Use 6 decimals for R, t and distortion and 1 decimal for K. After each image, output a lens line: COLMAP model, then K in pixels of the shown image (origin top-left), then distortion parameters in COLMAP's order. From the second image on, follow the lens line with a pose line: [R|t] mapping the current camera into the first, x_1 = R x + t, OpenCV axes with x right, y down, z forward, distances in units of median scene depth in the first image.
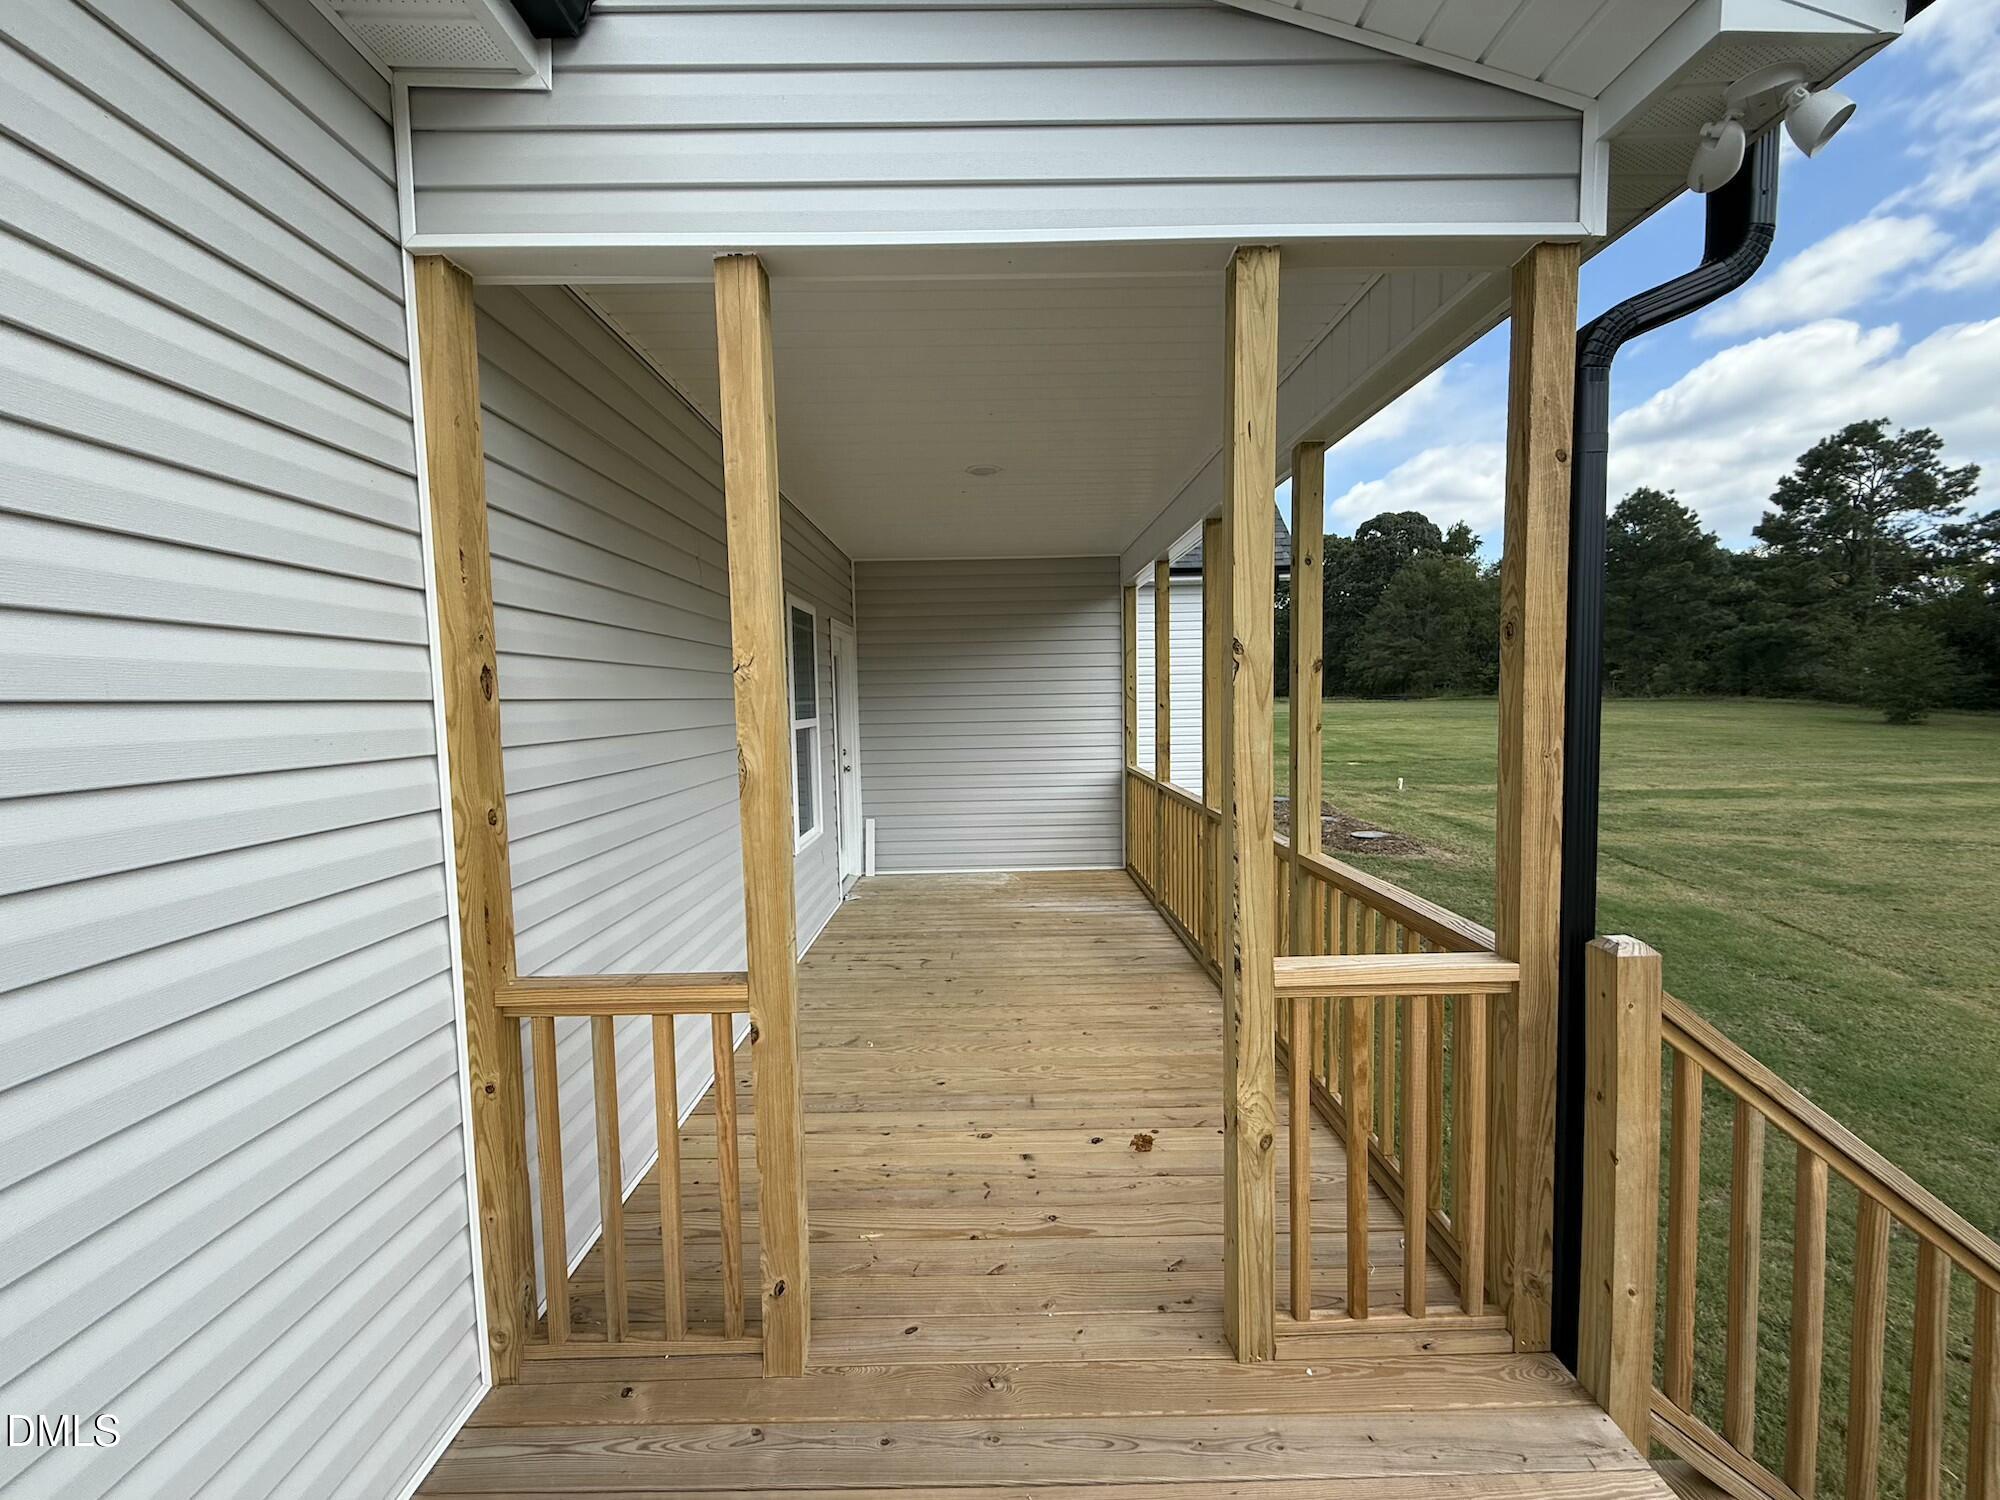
lens RADIAL K [[799.1, 0, 1000.0], [0, 799.1, 750.0], [0, 0, 1]] dist [0.000135, 0.000005]
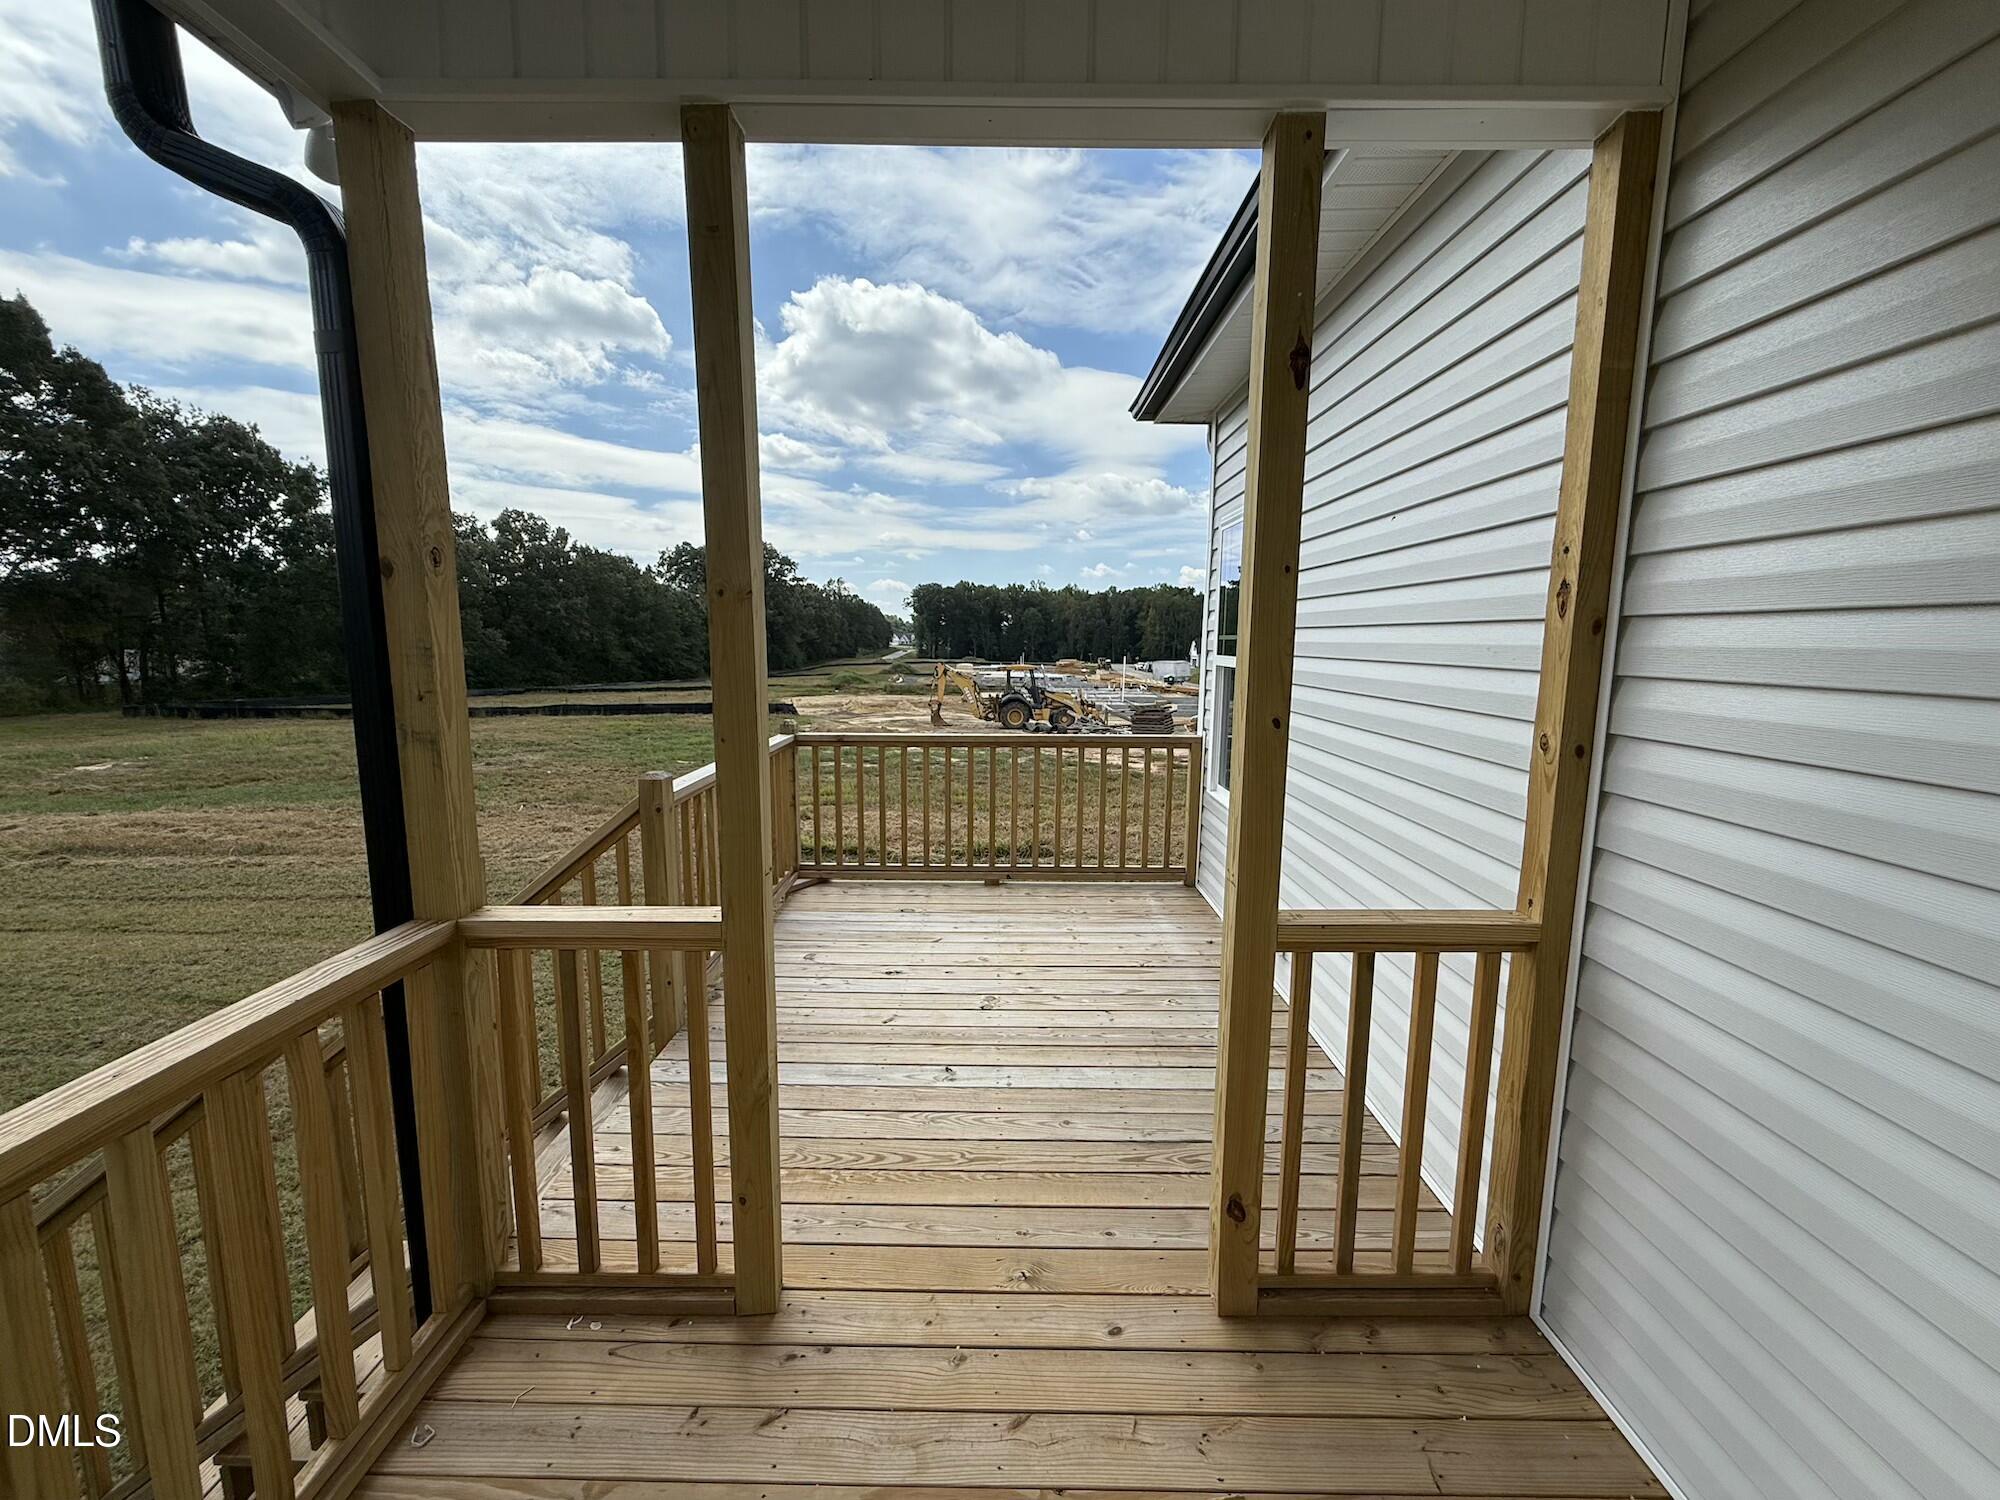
lens RADIAL K [[799.1, 0, 1000.0], [0, 799.1, 750.0], [0, 0, 1]] dist [0.000135, 0.000005]
pose [[0.999469, 0.031217, -0.009390, -0.941485], [-0.030510, 0.997226, 0.067889, 0.035413], [0.011484, -0.067566, 0.997649, 0.038145]]
